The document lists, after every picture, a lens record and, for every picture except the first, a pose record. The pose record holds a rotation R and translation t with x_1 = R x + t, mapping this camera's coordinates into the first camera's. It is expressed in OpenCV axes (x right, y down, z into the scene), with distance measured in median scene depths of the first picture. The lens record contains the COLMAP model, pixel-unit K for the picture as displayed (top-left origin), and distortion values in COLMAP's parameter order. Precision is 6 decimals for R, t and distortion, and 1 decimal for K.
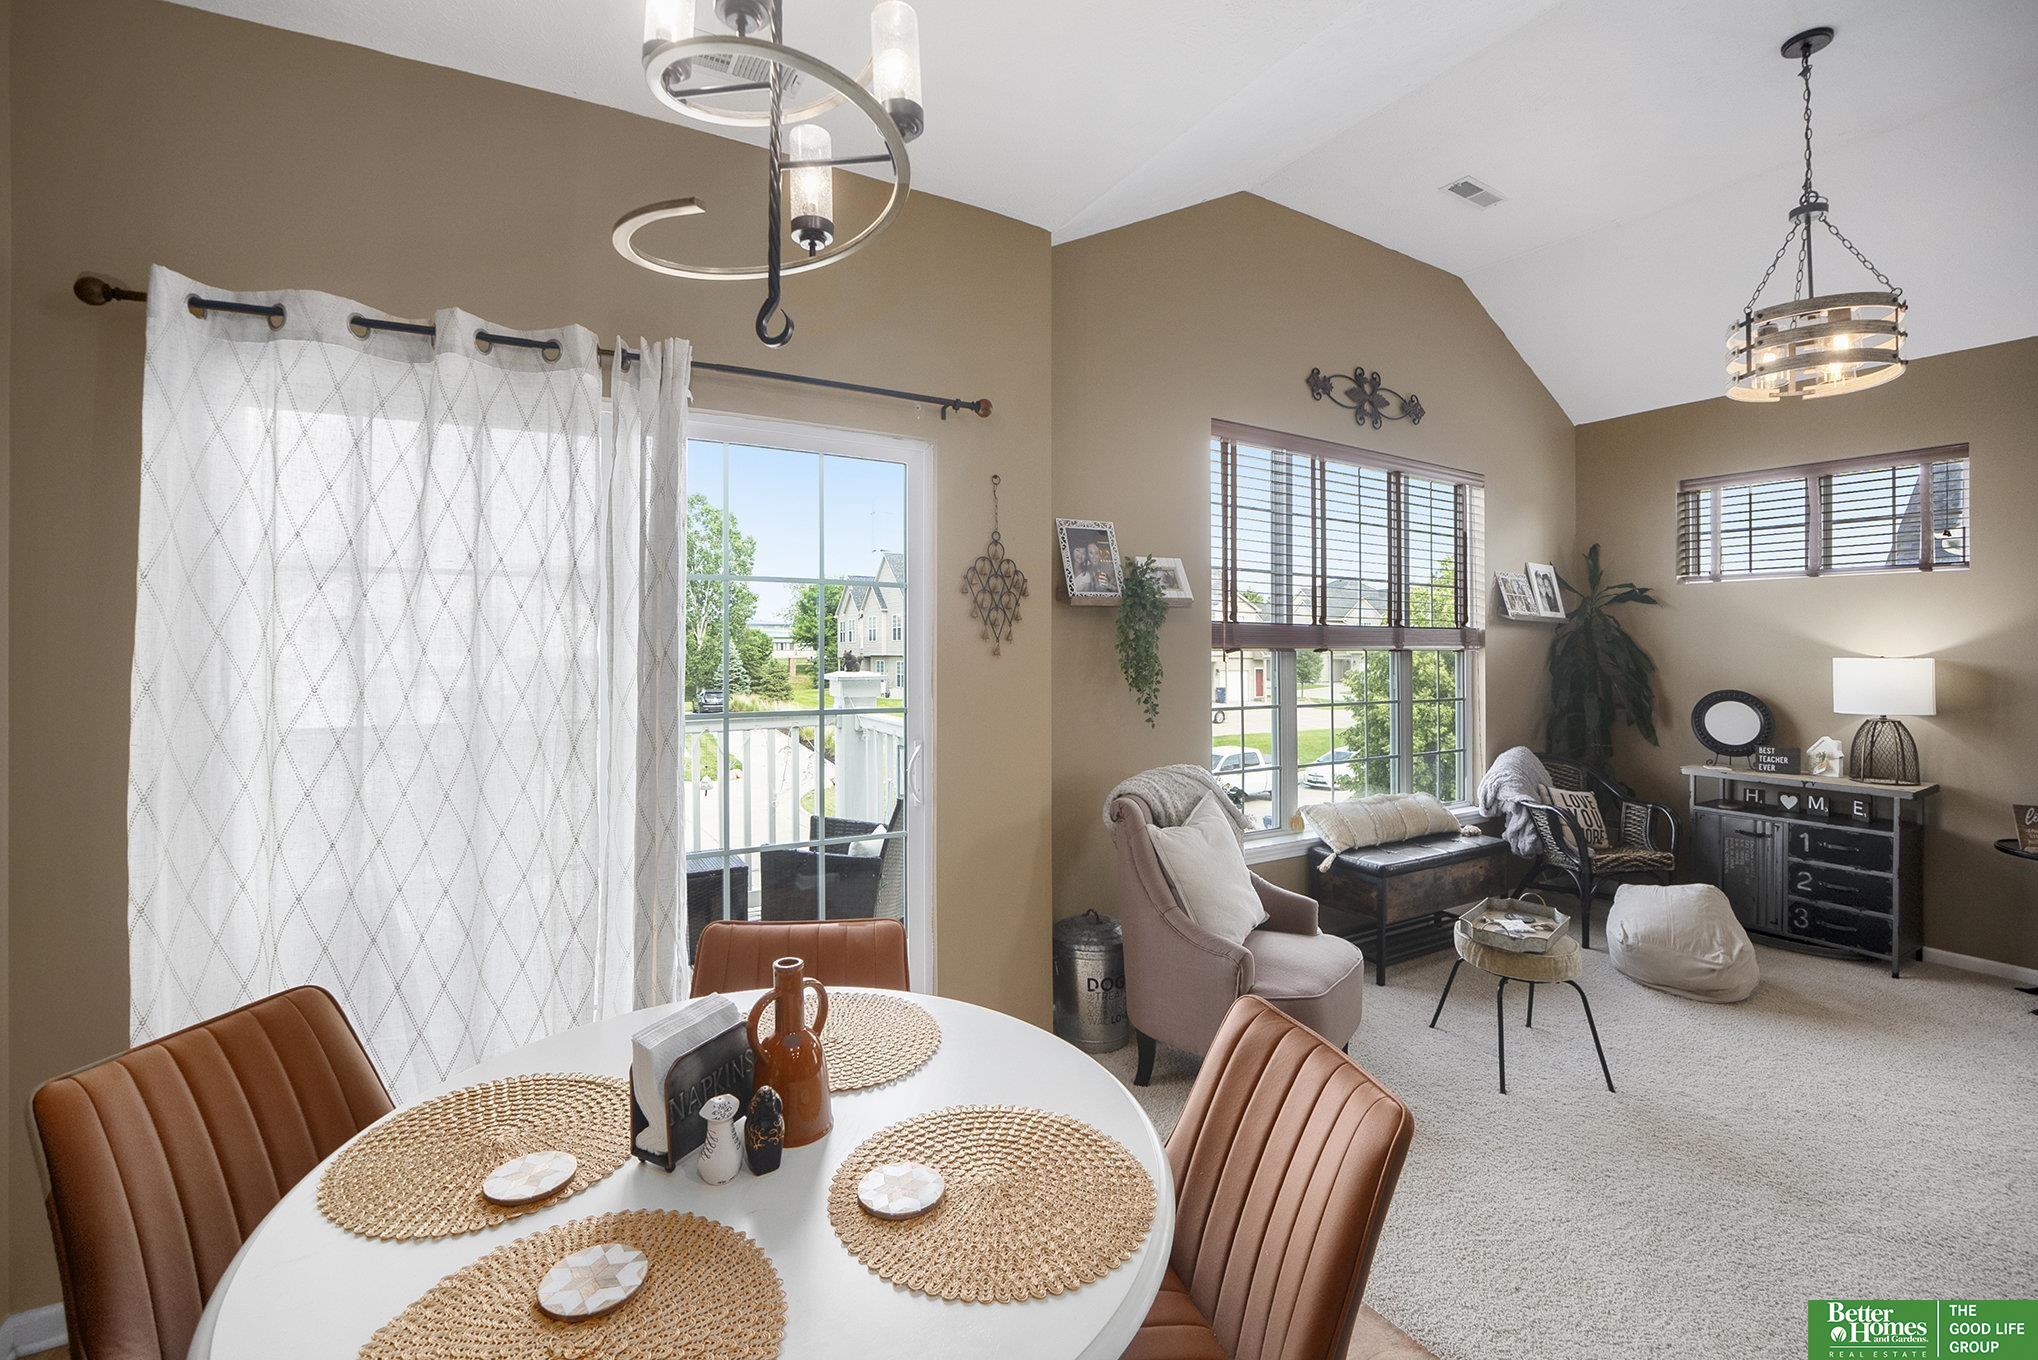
lens RADIAL K [[870.1, 0, 997.6], [0, 870.1, 639.3], [0, 0, 1]] dist [-0.032928, 0.000800]
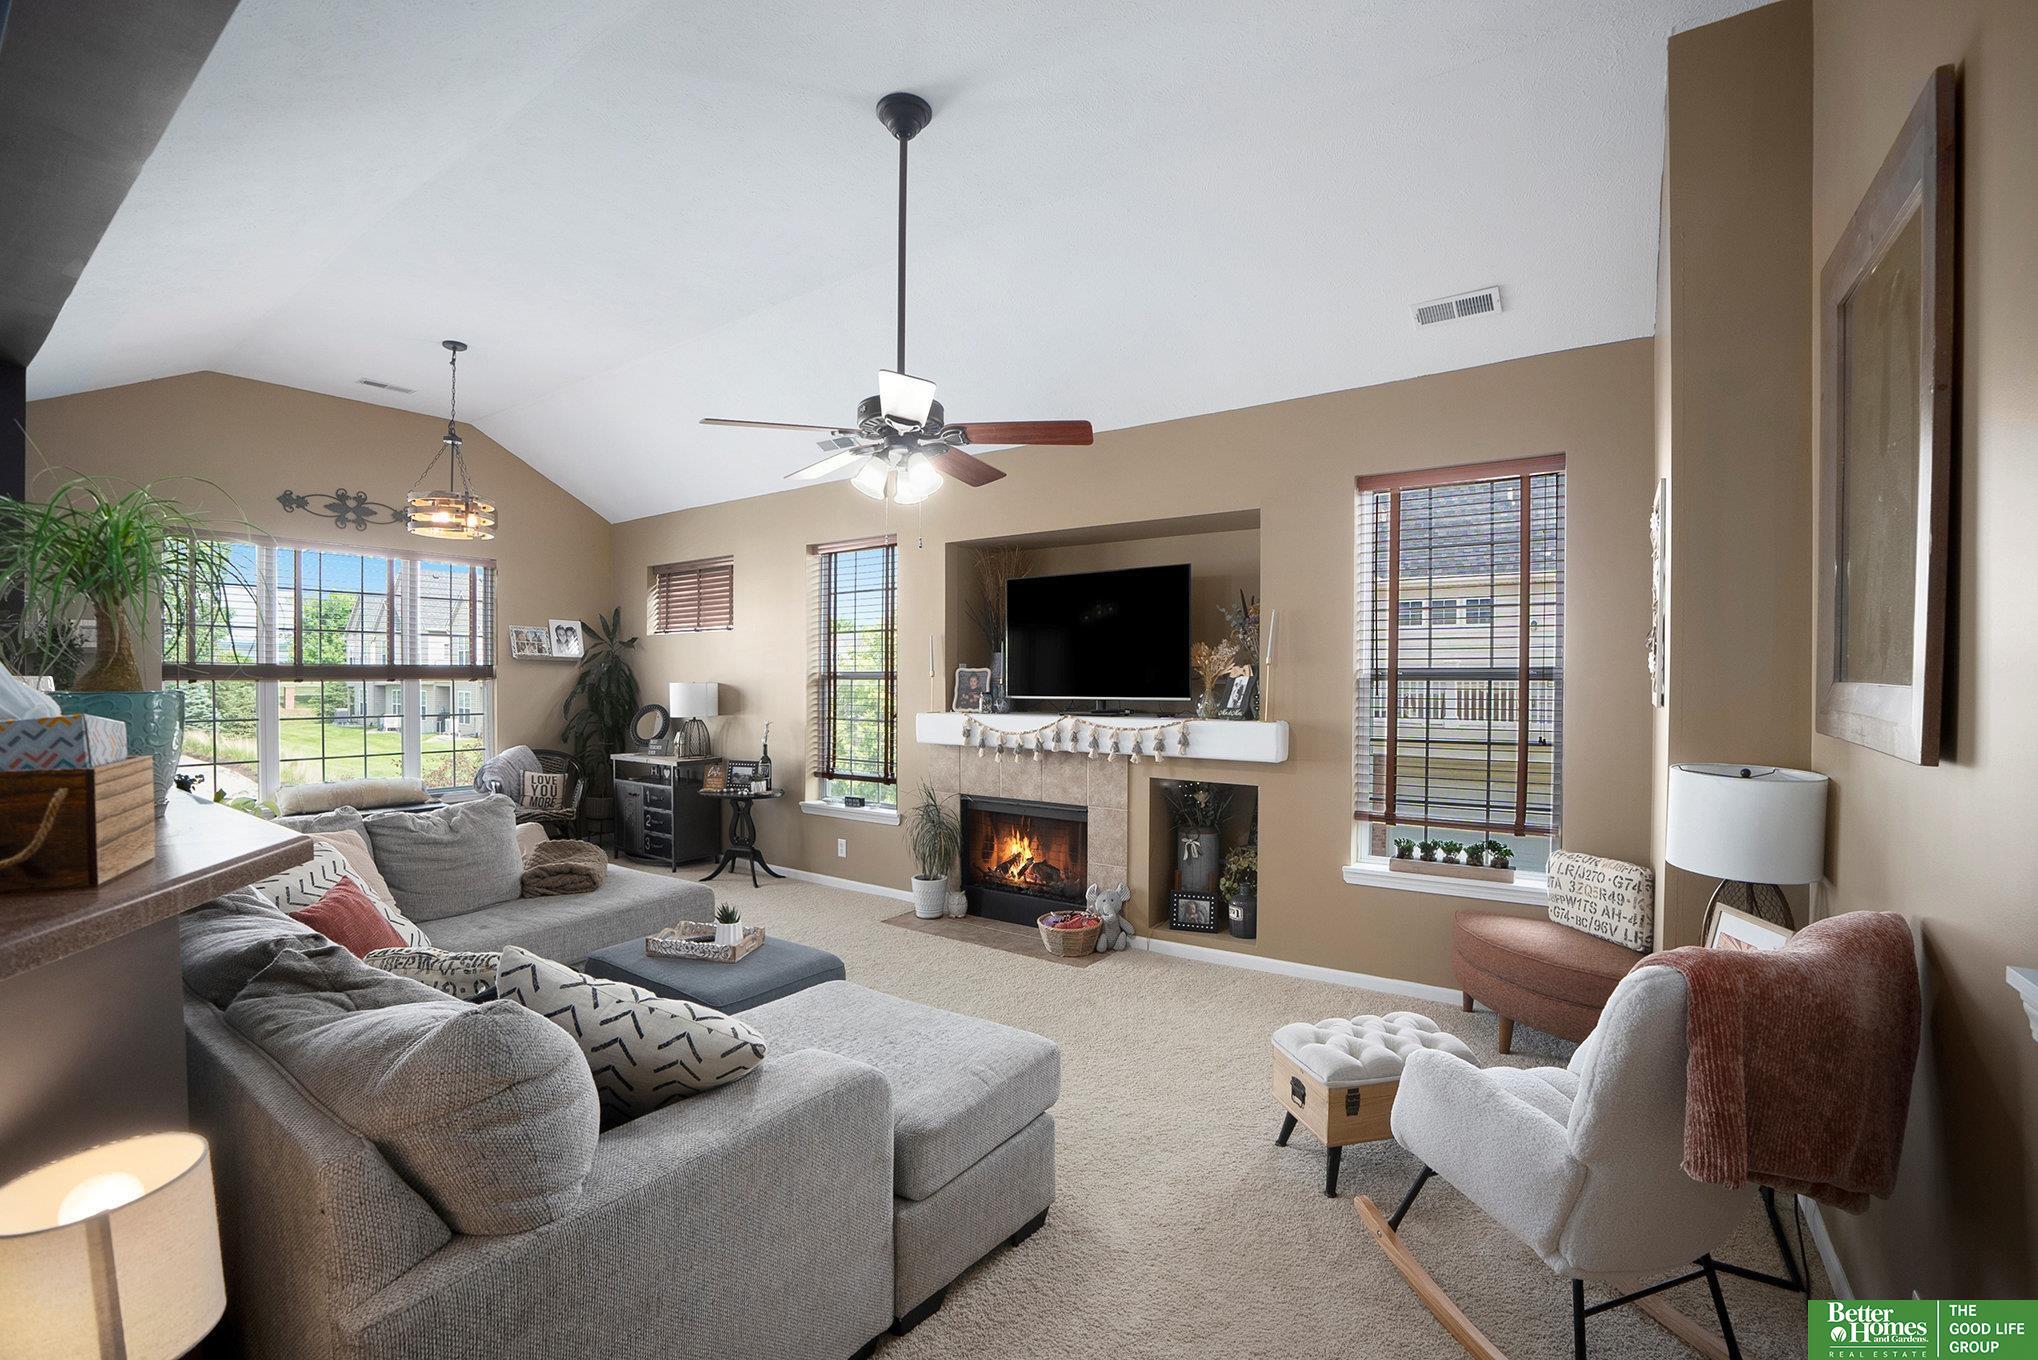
lens RADIAL K [[866.3, 0, 980.1], [0, 866.3, 667.2], [0, 0, 1]] dist [-0.046782, 0.000525]
pose [[0.925222, -0.001211, 0.379424, 1.320642], [0.000139, 0.999996, 0.002853, -0.020628], [-0.379426, -0.002587, 0.925219, -1.122077]]
